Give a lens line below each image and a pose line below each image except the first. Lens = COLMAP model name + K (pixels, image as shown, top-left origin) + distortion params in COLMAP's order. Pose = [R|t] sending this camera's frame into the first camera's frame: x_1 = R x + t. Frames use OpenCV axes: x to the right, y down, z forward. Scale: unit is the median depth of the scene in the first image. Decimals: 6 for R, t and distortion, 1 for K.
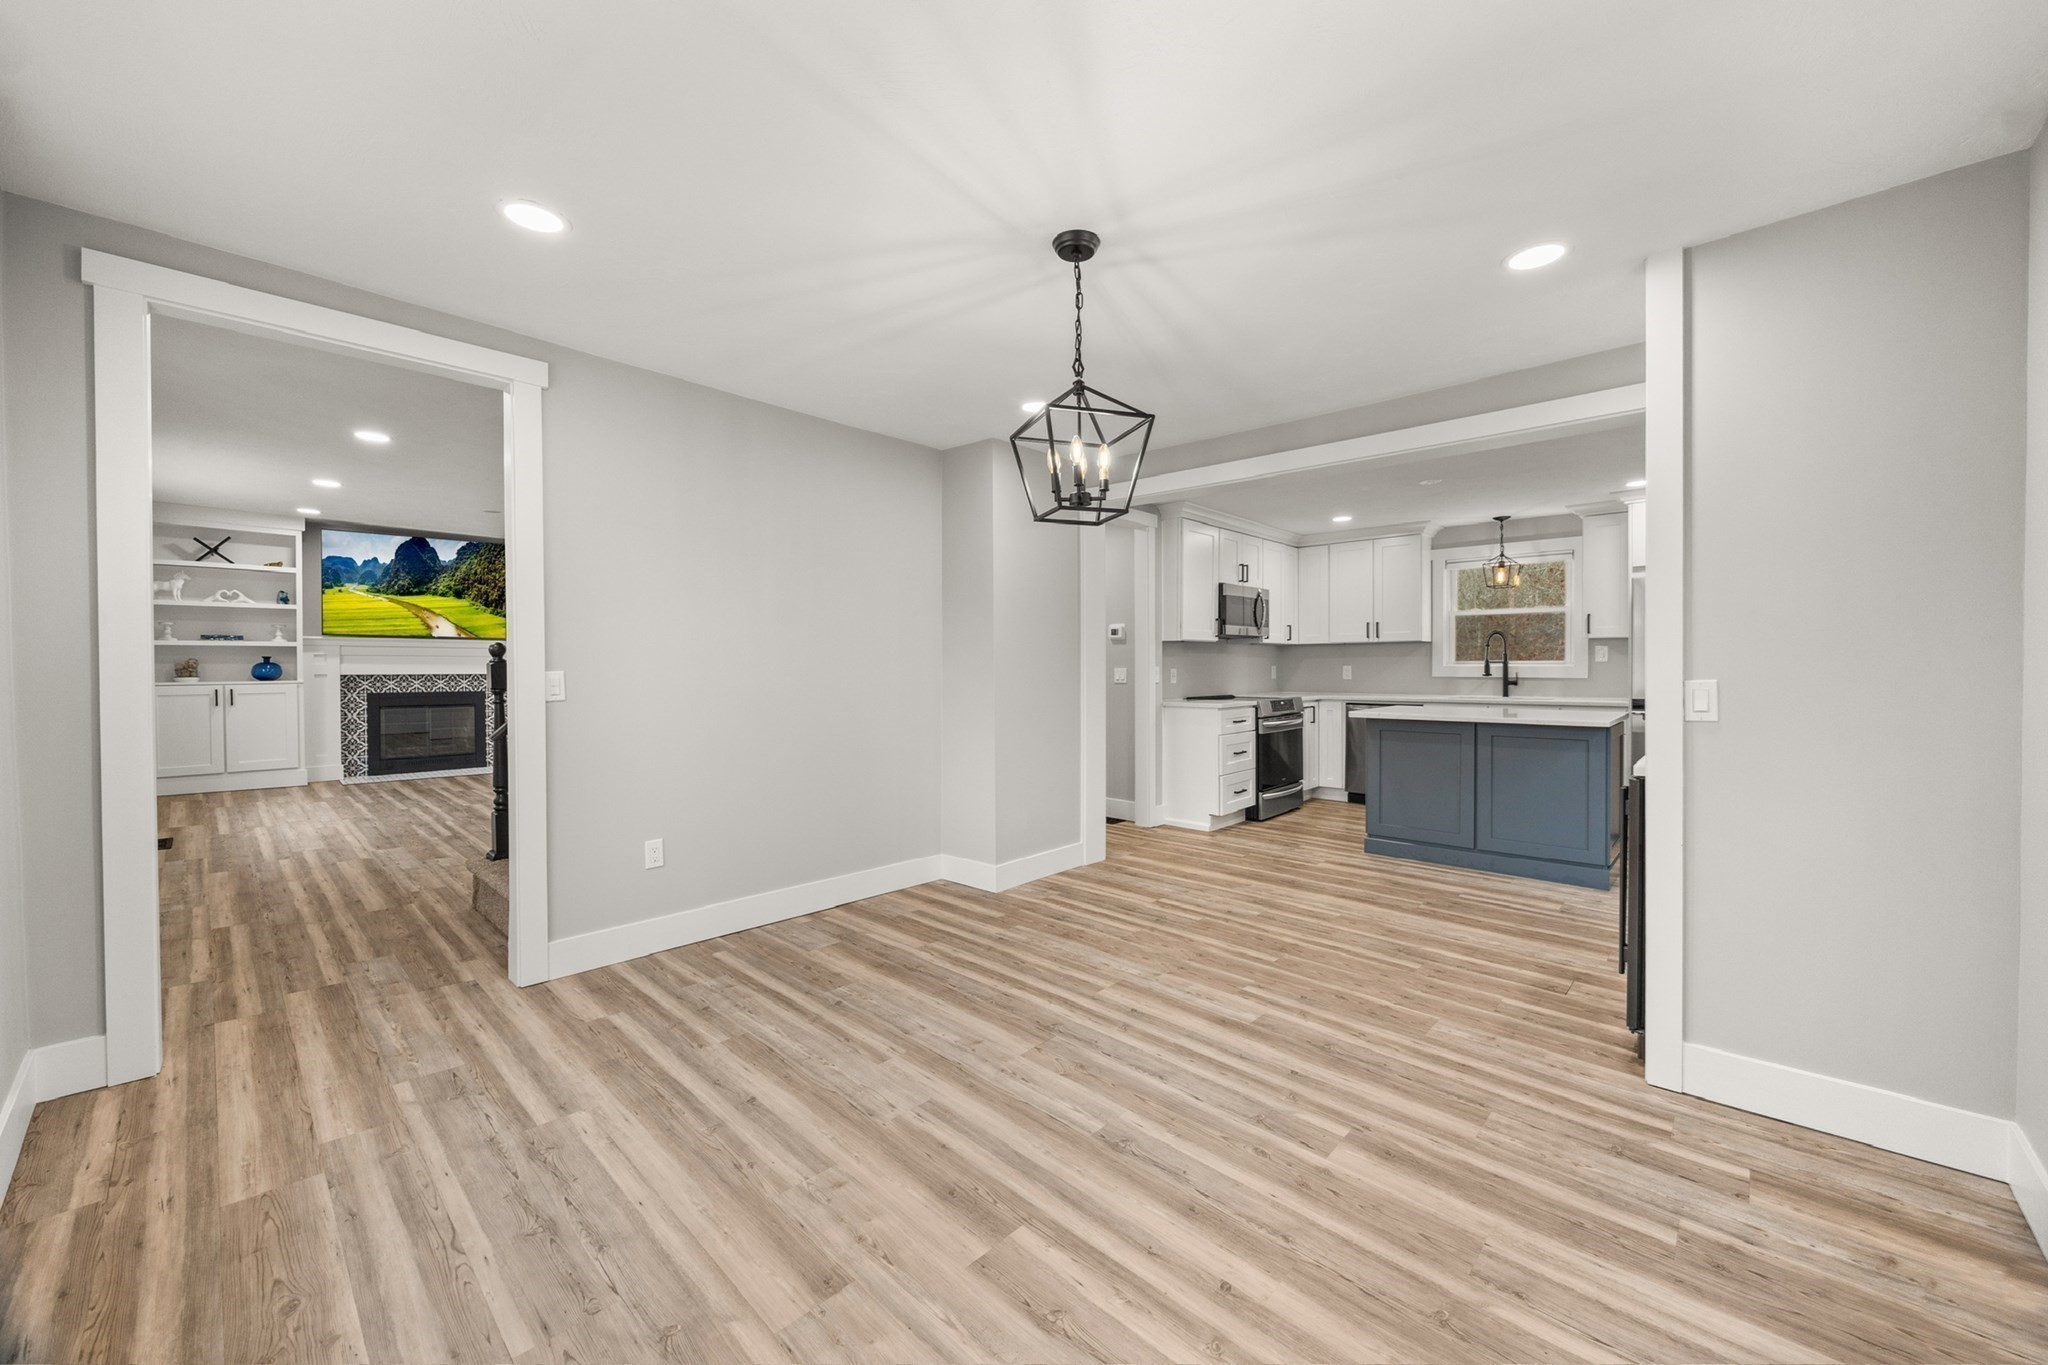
lens RADIAL K [[783.2, 0, 1013.3], [0, 783.2, 671.9], [0, 0, 1]] dist [-0.006393, 0.000904]
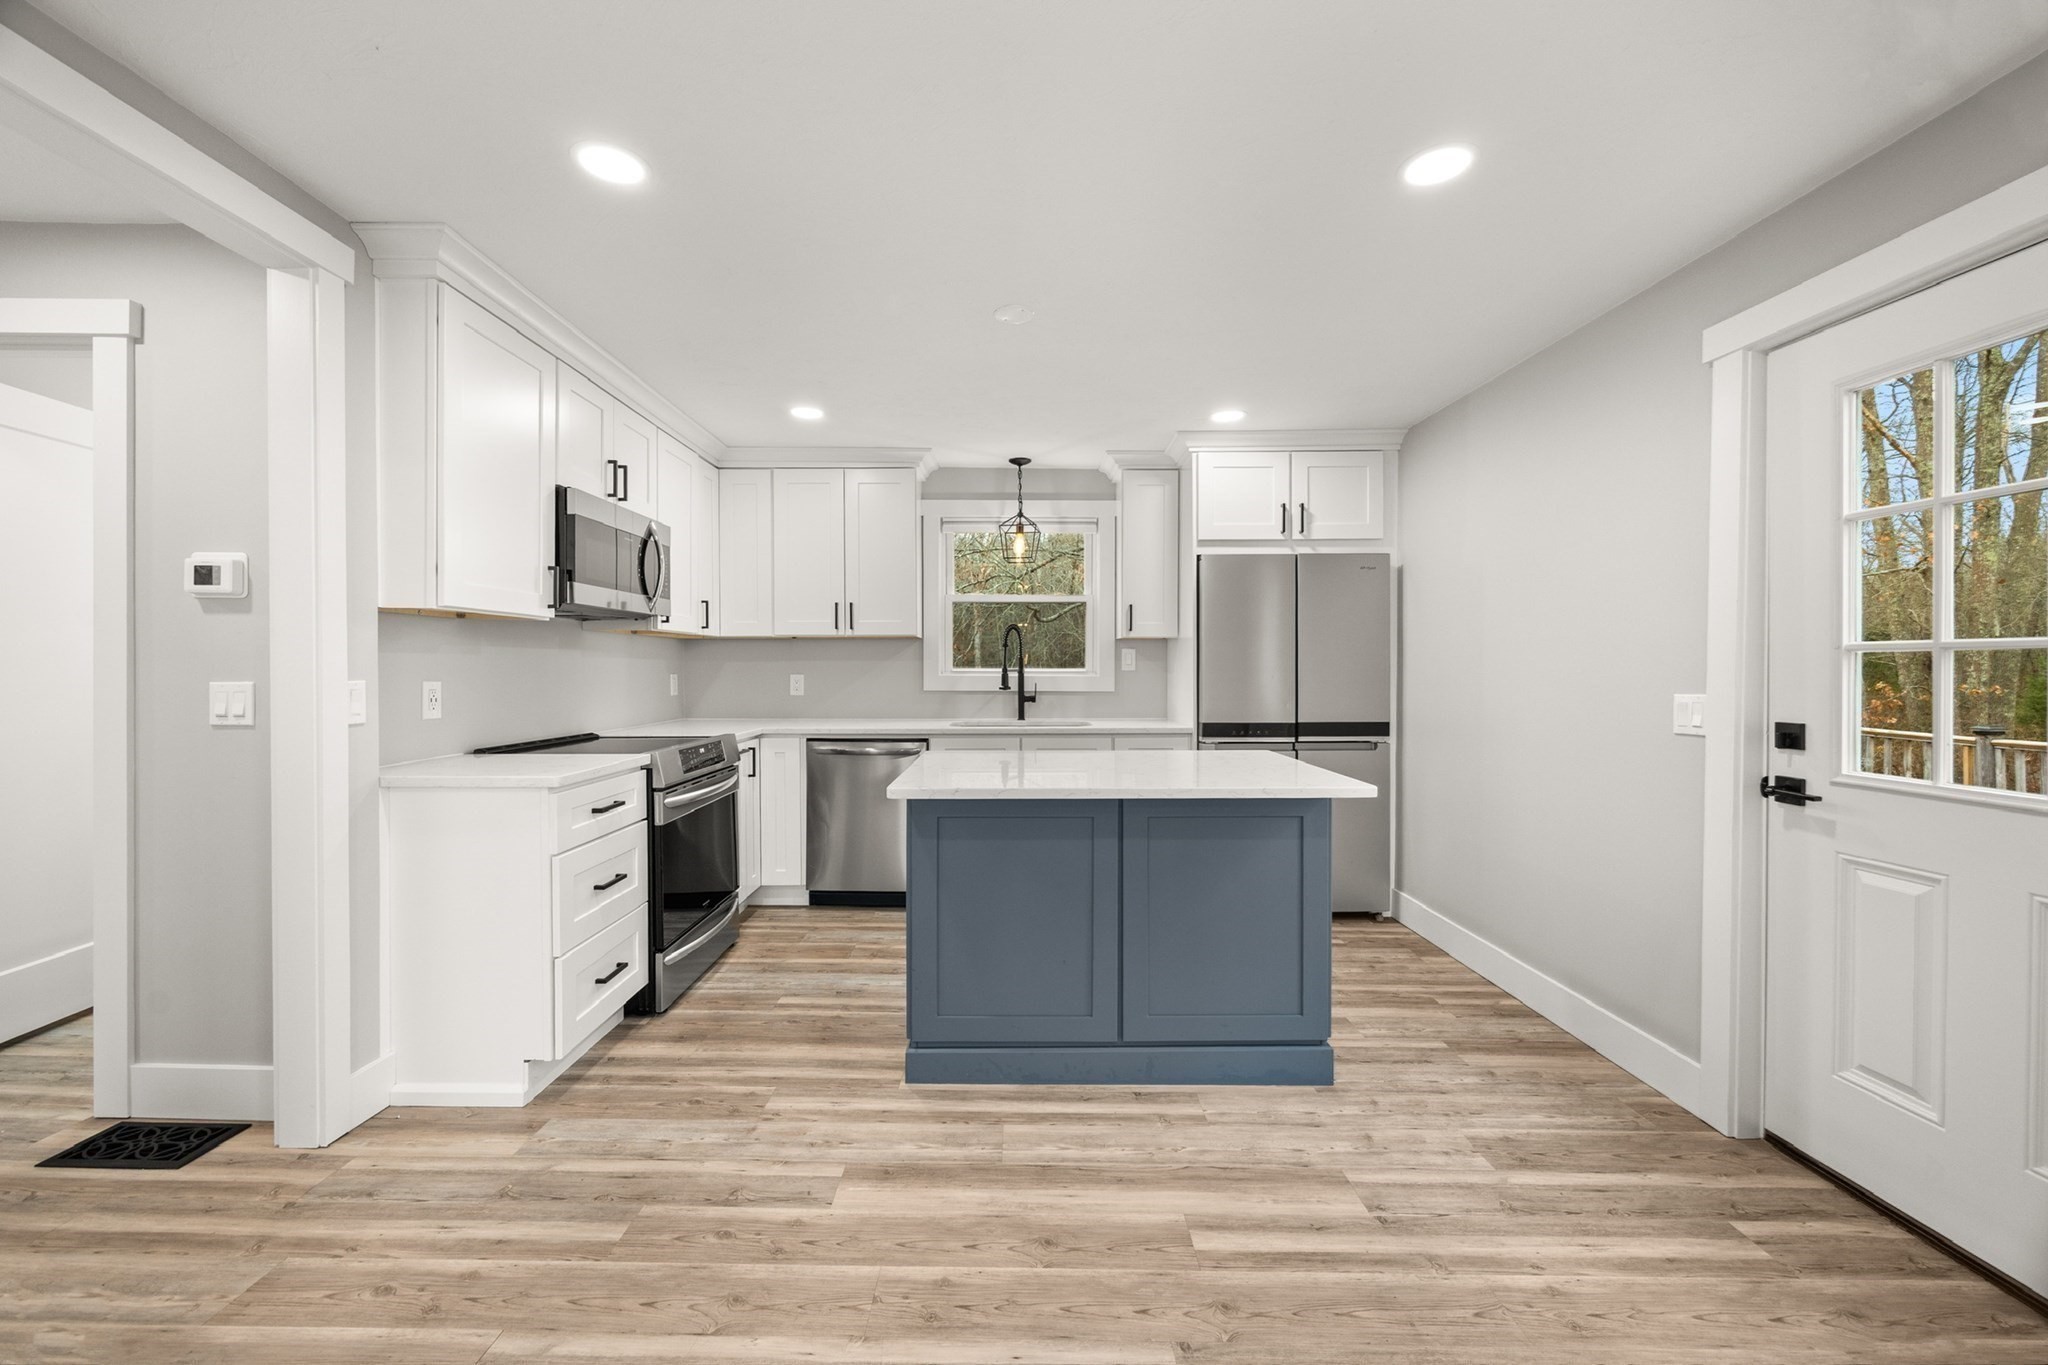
lens RADIAL K [[783.2, 0, 1019.8], [0, 783.2, 678.3], [0, 0, 1]] dist [-0.006393, 0.000904]
pose [[0.724139, -0.003399, 0.689645, 0.273436], [0.003327, 0.999993, 0.001436, -0.010857], [-0.689646, 0.001255, 0.724146, 0.928176]]
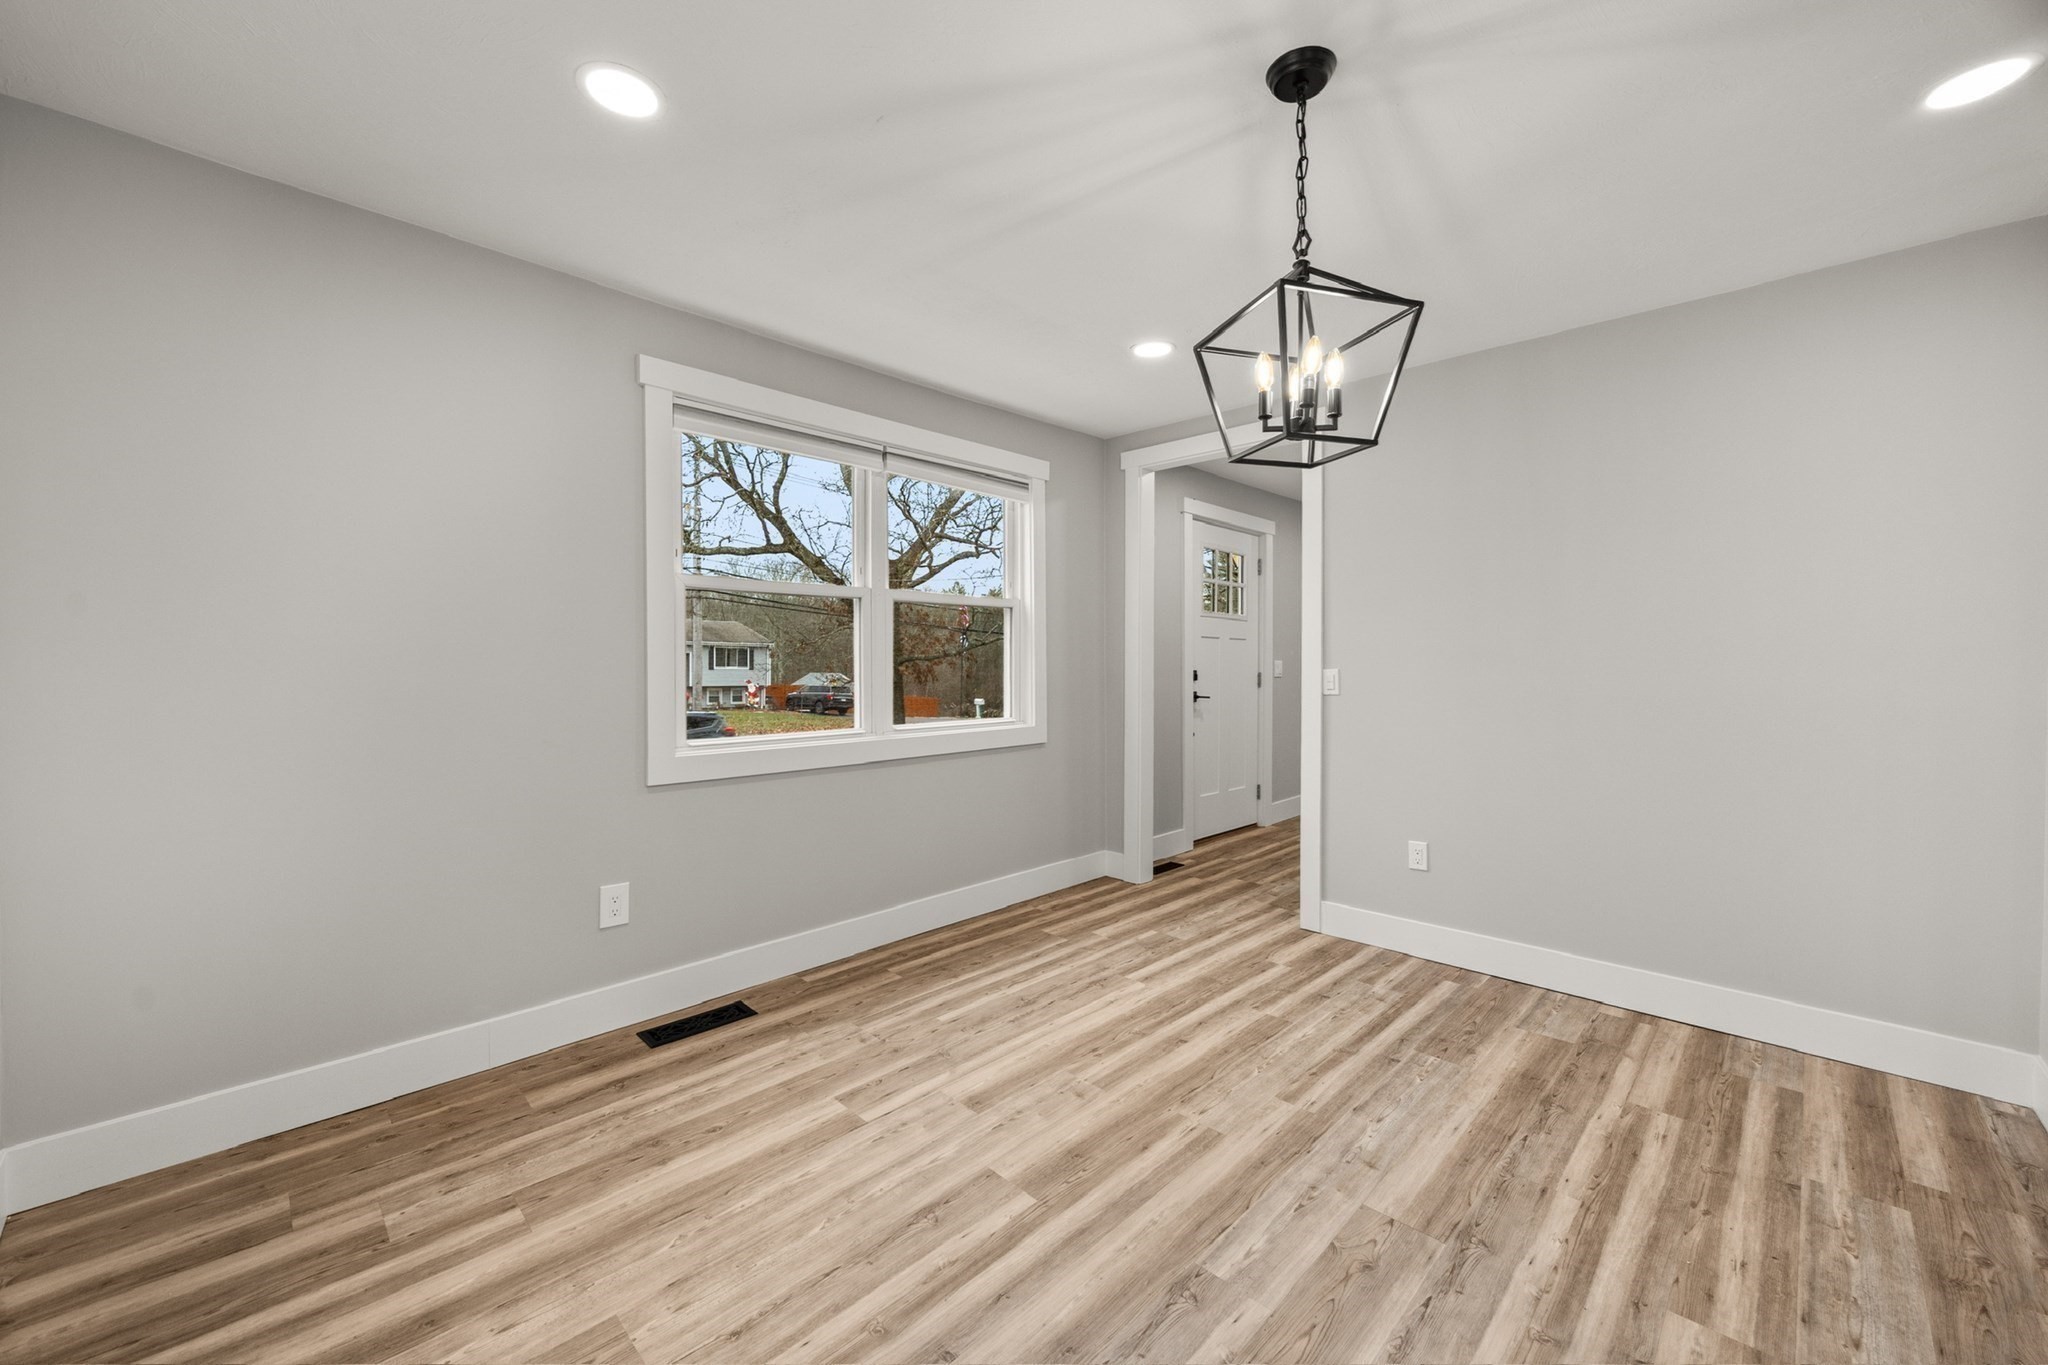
lens RADIAL K [[783.2, 0, 1015.2], [0, 783.2, 679.1], [0, 0, 1]] dist [-0.006393, 0.000904]
pose [[-0.026667, 0.015697, -0.999521, 0.519750], [-0.010926, 0.999812, 0.015993, -0.002523], [0.999585, 0.011347, -0.026490, 0.492522]]
